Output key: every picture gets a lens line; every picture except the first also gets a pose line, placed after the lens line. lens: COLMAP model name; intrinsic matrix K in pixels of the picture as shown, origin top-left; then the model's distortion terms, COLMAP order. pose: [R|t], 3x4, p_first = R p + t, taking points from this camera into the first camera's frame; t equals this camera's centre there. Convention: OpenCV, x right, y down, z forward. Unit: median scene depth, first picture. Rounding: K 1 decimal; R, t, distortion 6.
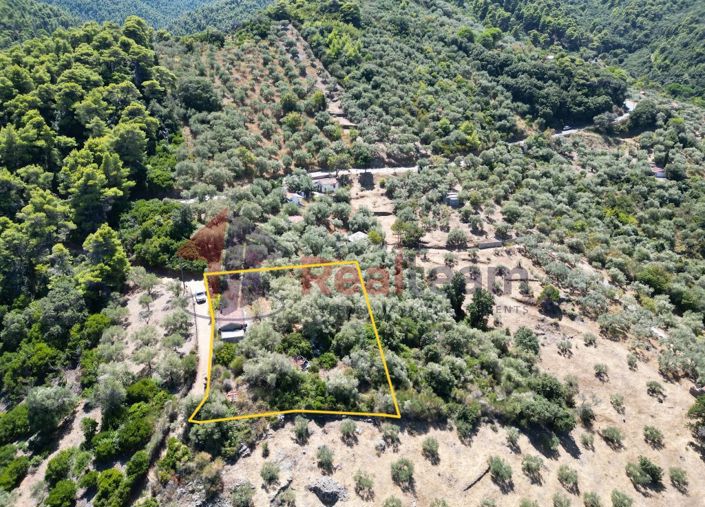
lens RADIAL K [[494.4, 0, 349.9], [0, 494.4, 255.7], [0, 0, 1]] dist [0.021387, -0.018308]
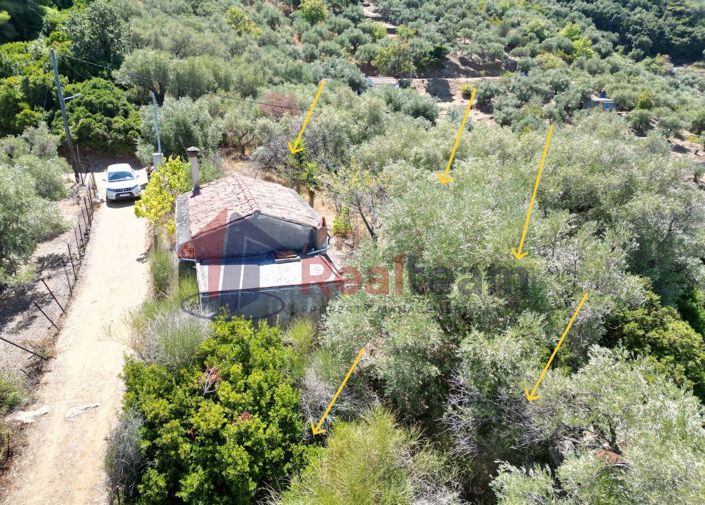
lens RADIAL K [[494.4, 0, 349.9], [0, 494.4, 255.8], [0, 0, 1]] dist [0.021387, -0.018308]
pose [[0.998908, -0.009291, 0.045788, -0.104844], [0.011326, 0.998950, -0.044388, 0.077248], [-0.045328, 0.044858, 0.997965, 0.403678]]
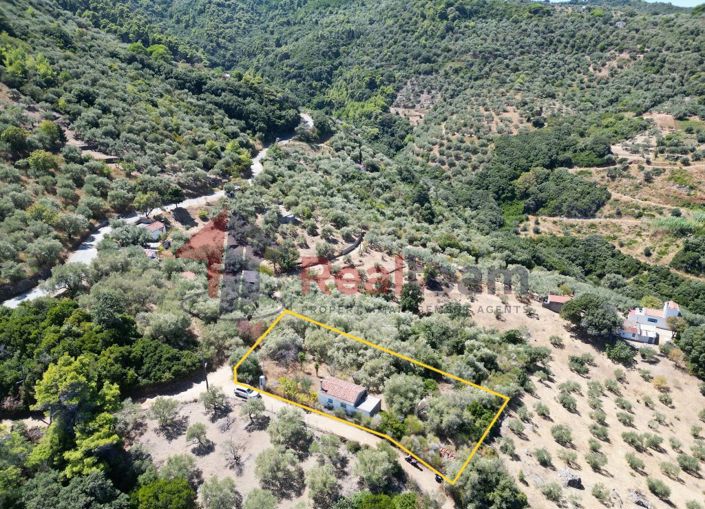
lens RADIAL K [[494.4, 0, 349.4], [0, 494.4, 254.1], [0, 0, 1]] dist [0.021387, -0.018308]
pose [[0.683538, -0.249317, 0.686015, -0.374562], [0.272190, 0.959128, 0.077367, -0.077618], [-0.677265, 0.133843, 0.723462, 0.185715]]
